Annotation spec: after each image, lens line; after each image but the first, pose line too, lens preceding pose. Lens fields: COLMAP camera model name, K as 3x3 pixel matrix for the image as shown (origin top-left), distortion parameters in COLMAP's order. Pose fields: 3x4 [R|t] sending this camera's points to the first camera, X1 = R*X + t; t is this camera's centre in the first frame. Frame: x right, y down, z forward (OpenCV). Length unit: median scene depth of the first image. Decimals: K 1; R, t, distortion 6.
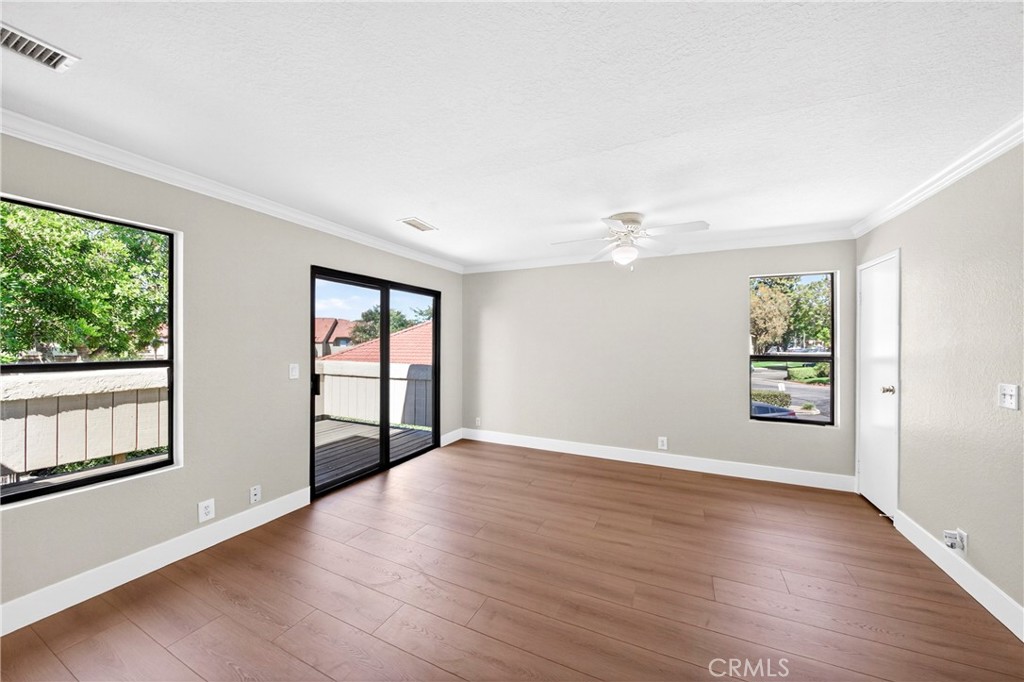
lens RADIAL K [[356.1, 0, 514.1], [0, 356.1, 340.5], [0, 0, 1]] dist [-0.015290, -0.000720]
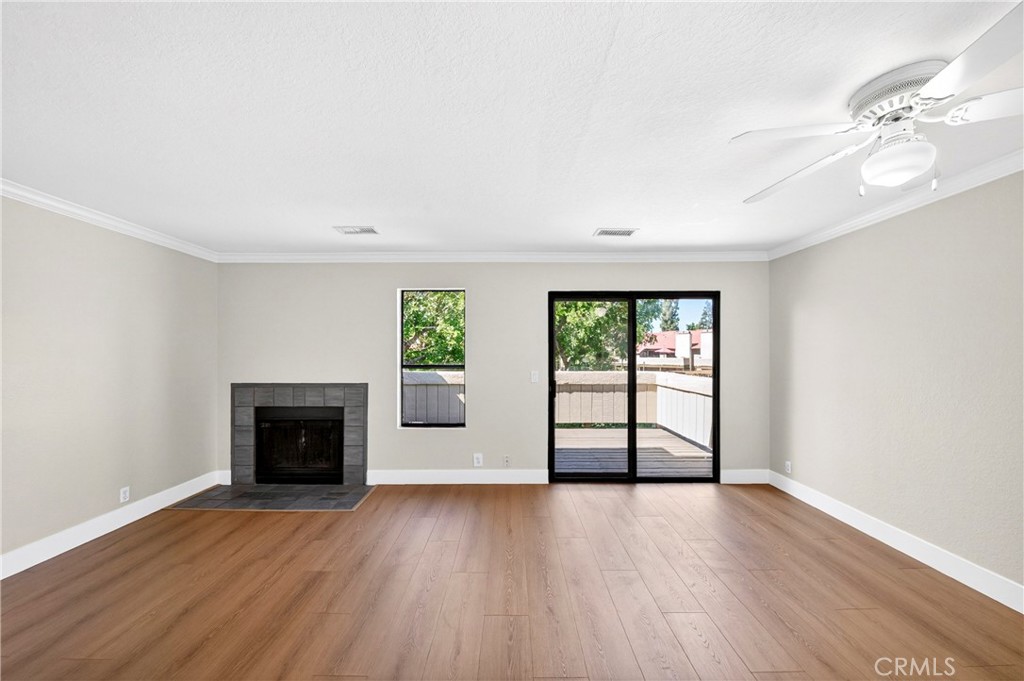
lens RADIAL K [[366.6, 0, 517.1], [0, 366.6, 354.9], [0, 0, 1]] dist [0.010815, -0.000128]
pose [[0.438591, 0.002273, -0.898684, 0.412504], [0.004539, 0.999978, 0.004744, 0.001531], [0.898675, -0.006160, 0.438571, 0.259534]]
